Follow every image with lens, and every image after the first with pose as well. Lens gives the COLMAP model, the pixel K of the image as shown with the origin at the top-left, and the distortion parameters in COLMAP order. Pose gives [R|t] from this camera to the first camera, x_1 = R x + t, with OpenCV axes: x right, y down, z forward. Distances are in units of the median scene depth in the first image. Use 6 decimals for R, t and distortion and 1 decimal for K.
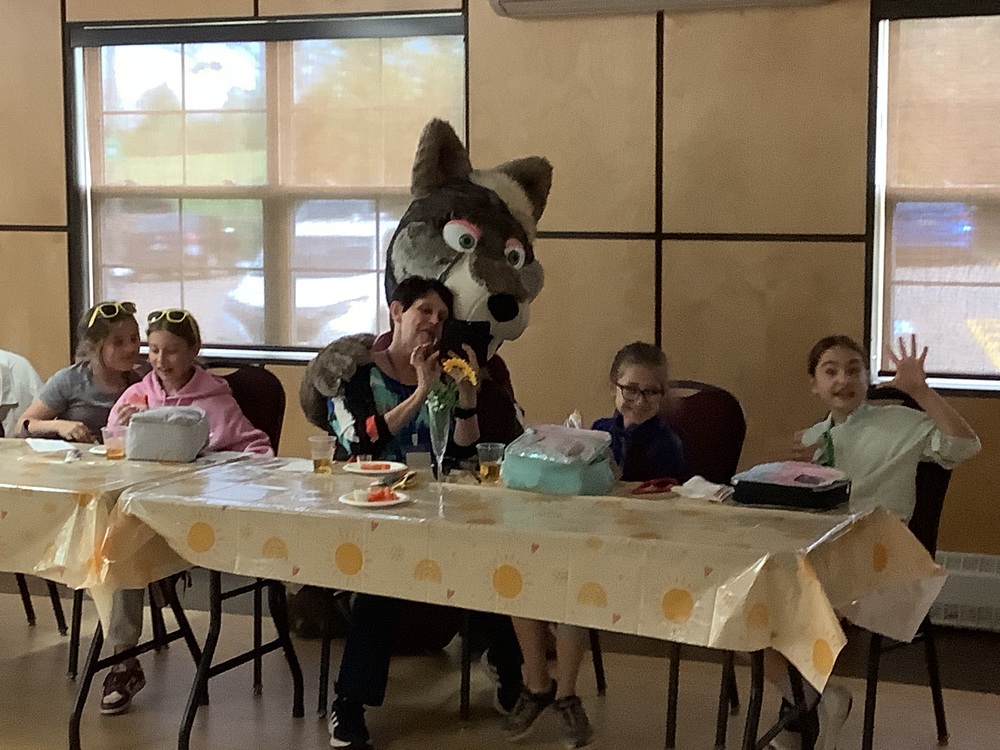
lens RADIAL K [[1949.1, 0, 500.1], [0, 1949.1, 375.3], [0, 0, 1]] dist [0.041550, 0.000000]
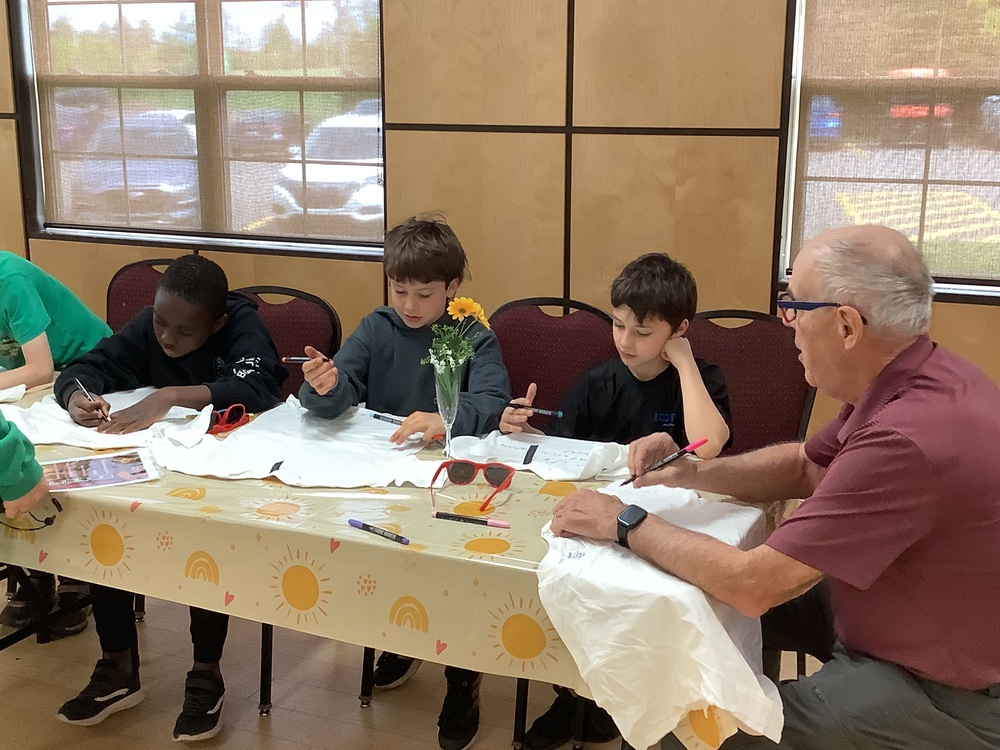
lens RADIAL K [[1302.2, 0, 499.7], [0, 1302.2, 375.5], [0, 0, 1]] dist [0.065173, 0.000000]
pose [[0.999596, 0.012547, -0.025492, 0.061866], [-0.009541, 0.993344, 0.114788, -0.022068], [0.026763, -0.114498, 0.993063, 0.313119]]
